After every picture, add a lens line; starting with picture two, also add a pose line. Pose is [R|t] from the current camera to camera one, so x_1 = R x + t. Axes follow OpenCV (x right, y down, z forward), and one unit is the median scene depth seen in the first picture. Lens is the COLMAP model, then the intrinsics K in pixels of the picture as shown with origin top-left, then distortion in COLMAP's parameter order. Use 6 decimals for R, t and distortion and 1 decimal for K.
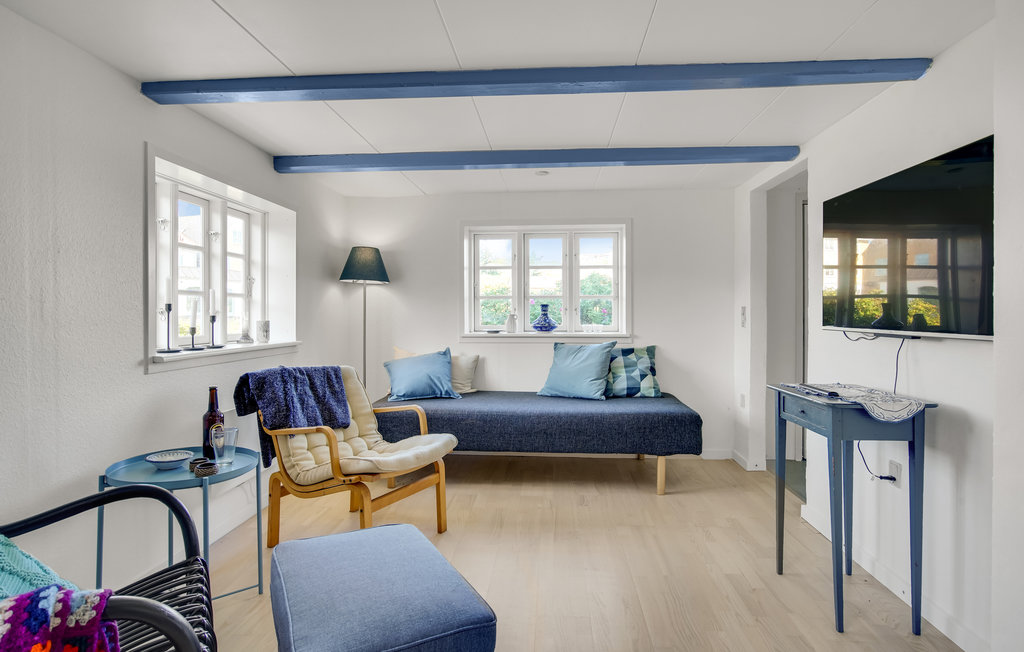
lens RADIAL K [[545.2, 0, 508.8], [0, 545.2, 321.0], [0, 0, 1]] dist [-0.001445, 0.000942]
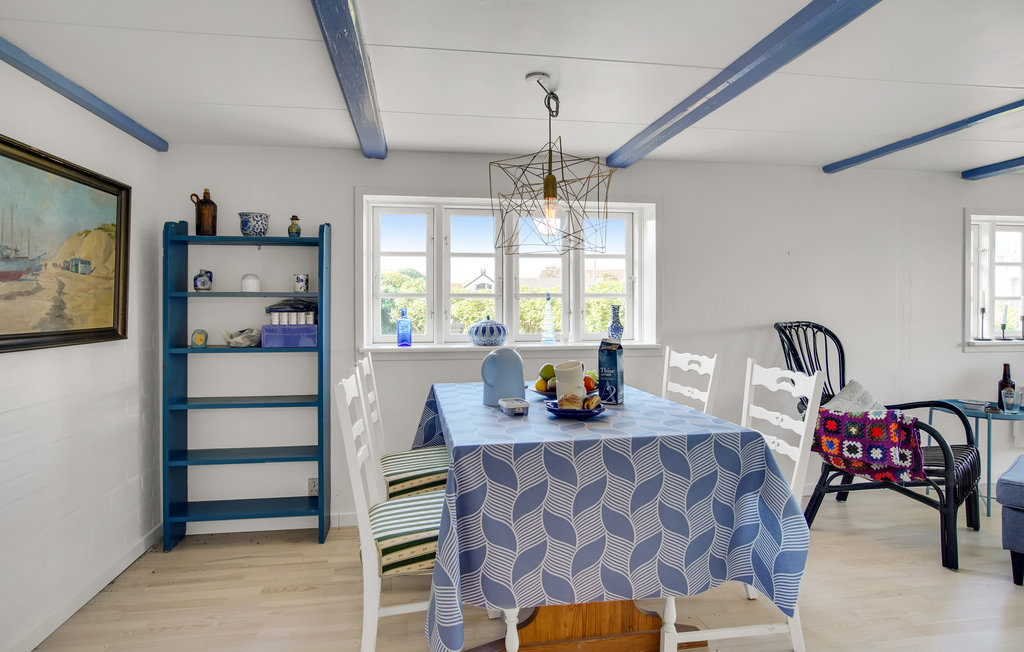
lens RADIAL K [[576.7, 0, 491.4], [0, 576.7, 310.4], [0, 0, 1]] dist [-0.030890, 0.000912]
pose [[0.210794, -0.000870, -0.977530, 0.643688], [-0.009181, 0.999954, -0.002870, -0.008110], [0.977487, 0.009580, 0.210776, -0.684723]]
